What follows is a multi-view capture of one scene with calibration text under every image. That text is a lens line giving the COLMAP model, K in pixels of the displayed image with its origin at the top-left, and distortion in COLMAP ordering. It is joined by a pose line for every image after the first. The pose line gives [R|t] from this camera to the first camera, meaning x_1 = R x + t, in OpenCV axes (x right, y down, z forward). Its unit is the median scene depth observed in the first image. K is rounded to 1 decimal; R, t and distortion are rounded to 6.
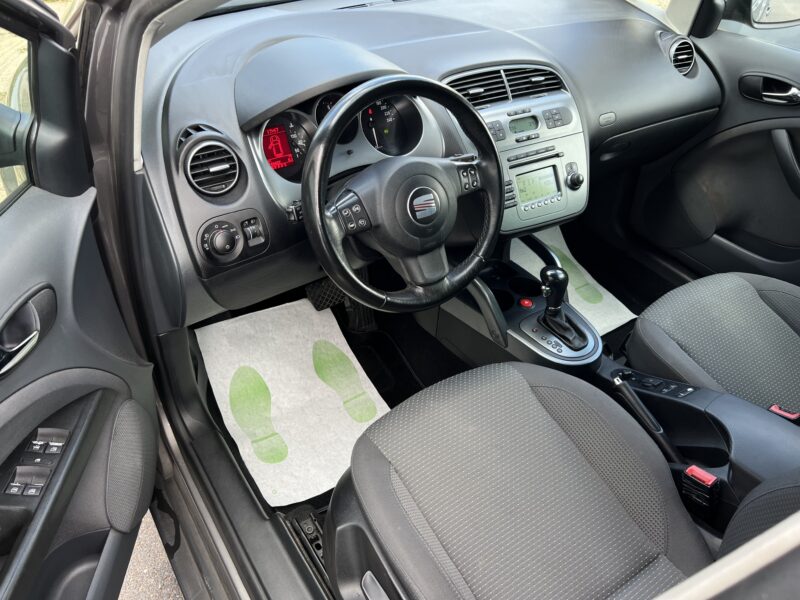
lens RADIAL K [[602.4, 0, 398.9], [0, 602.4, 302.8], [0, 0, 1]] dist [0.061167, -0.083560]
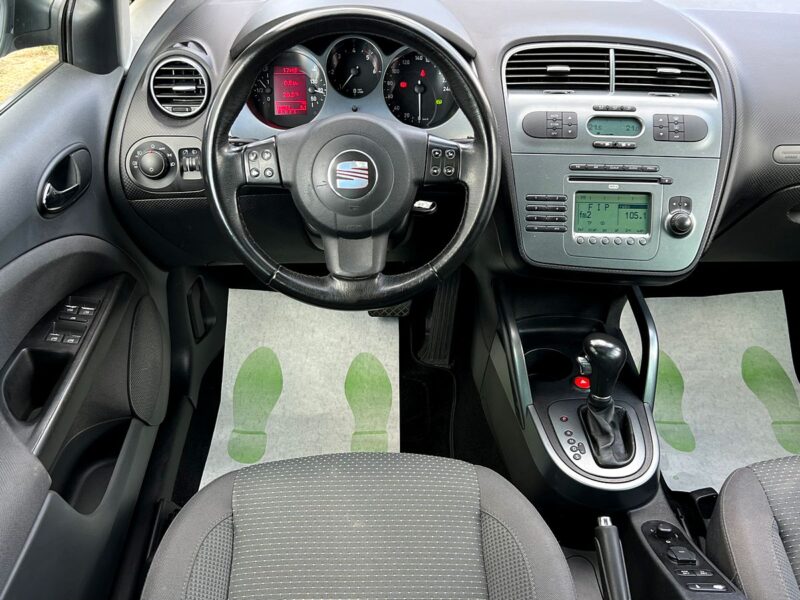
lens RADIAL K [[734.4, 0, 397.3], [0, 734.4, 294.8], [0, 0, 1]] dist [0.093697, -0.203675]
pose [[0.842265, 0.284840, -0.457664, 0.427233], [-0.325729, 0.945398, -0.011062, -0.017898], [0.429524, 0.158392, 0.889056, 0.157354]]
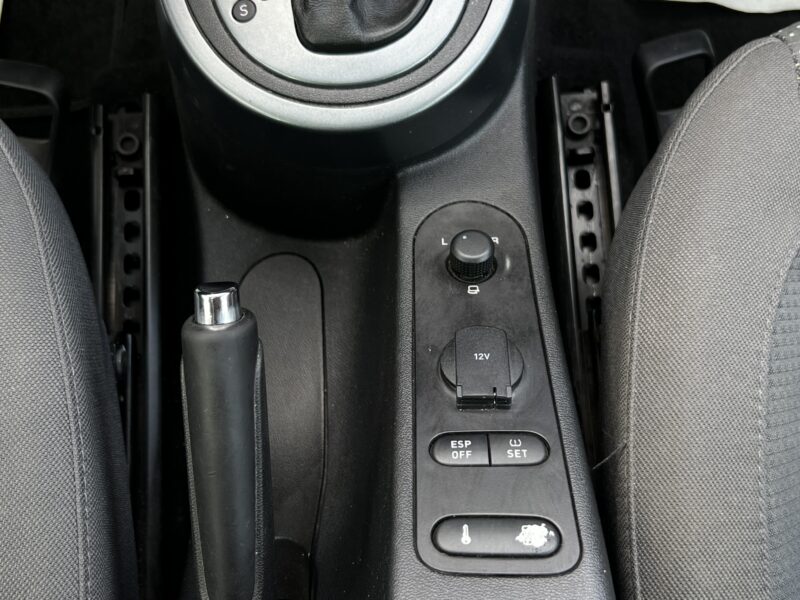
lens RADIAL K [[924.5, 0, 400.3], [0, 924.5, 313.0], [0, 0, 1]] dist [0.197920, -0.782681]
pose [[0.852032, 0.499187, -0.157653, 0.418703], [-0.310751, 0.724653, 0.615070, -0.062224], [0.421278, -0.475069, 0.772551, 0.733342]]
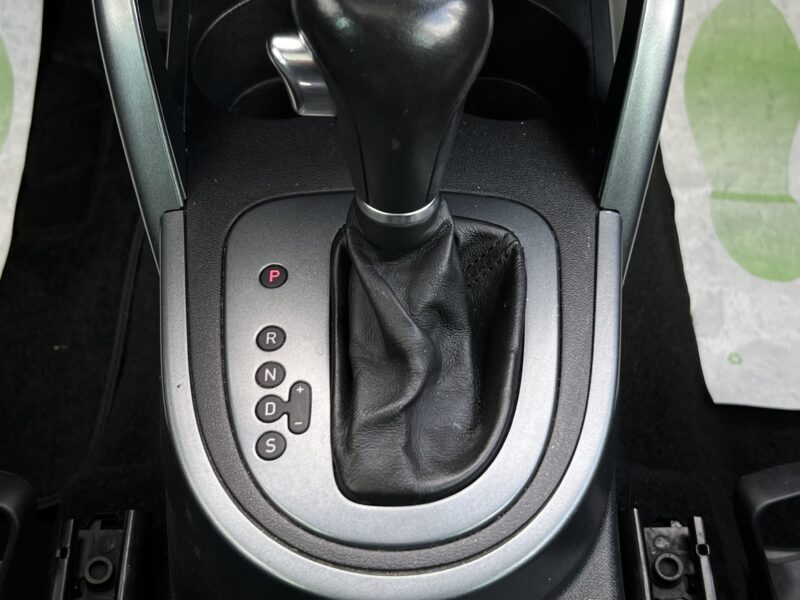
lens RADIAL K [[1102.3, 0, 400.5], [0, 1102.3, 300.6], [0, 0, 1]] dist [0.022596, -0.062269]
pose [[0.828417, 0.448221, -0.335891, 0.384485], [-0.344508, 0.880584, 0.325403, -0.070155], [0.441633, -0.153852, 0.883906, 0.760870]]
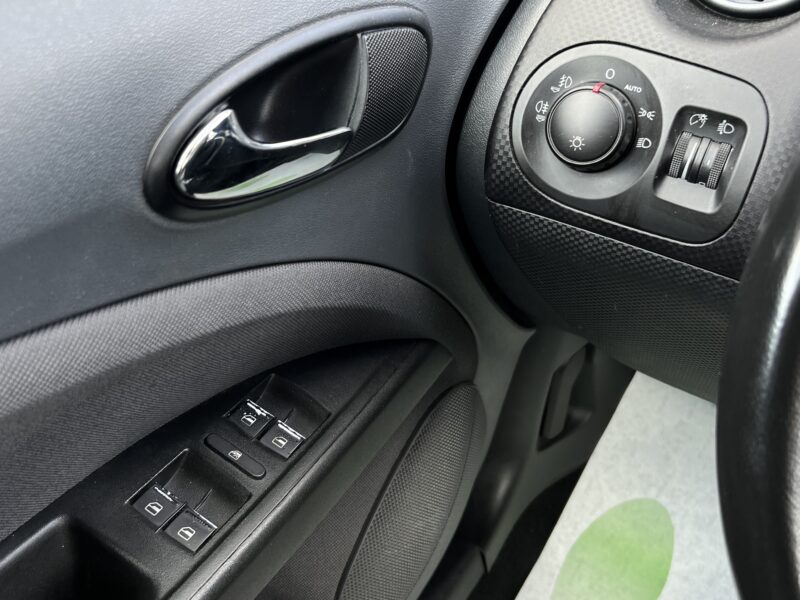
lens RADIAL K [[827.8, 0, 401.4], [0, 827.8, 299.0], [0, 0, 1]] dist [-0.007887, -0.010514]
pose [[0.372872, 0.590122, -0.716046, 0.012145], [-0.607293, 0.738665, 0.292523, -0.075591], [0.701543, 0.325776, 0.633804, 0.527431]]
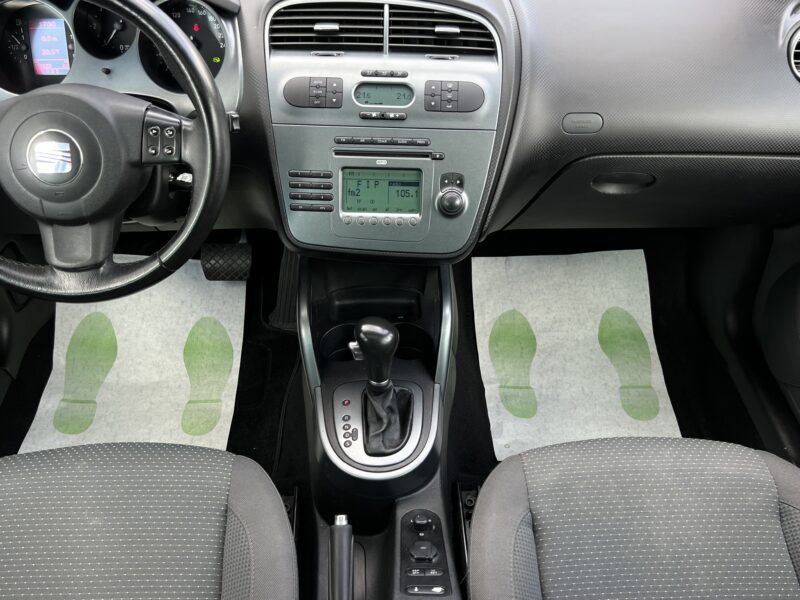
lens RADIAL K [[743.0, 0, 396.7], [0, 743.0, 310.1], [0, 0, 1]] dist [0.066144, -0.095119]
pose [[0.845613, 0.336804, -0.414128, 0.601213], [-0.323111, 0.940503, 0.105132, -0.161366], [0.424898, 0.044908, 0.904127, 0.293080]]
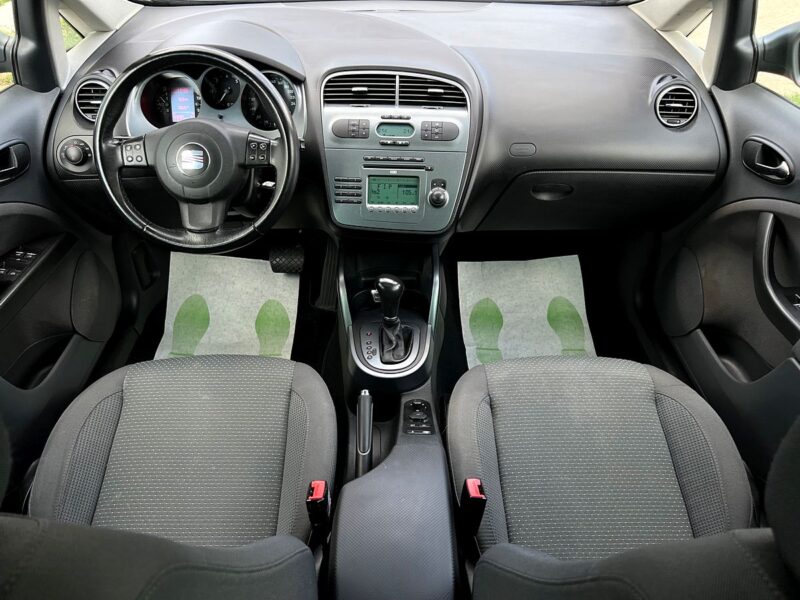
lens RADIAL K [[602.4, 0, 398.9], [0, 602.4, 302.8], [0, 0, 1]] dist [0.061167, -0.083560]
pose [[0.835889, 0.304153, -0.456925, 0.736148], [-0.329318, 0.943865, 0.025838, -0.047846], [0.439134, 0.128876, 0.889130, 0.137237]]
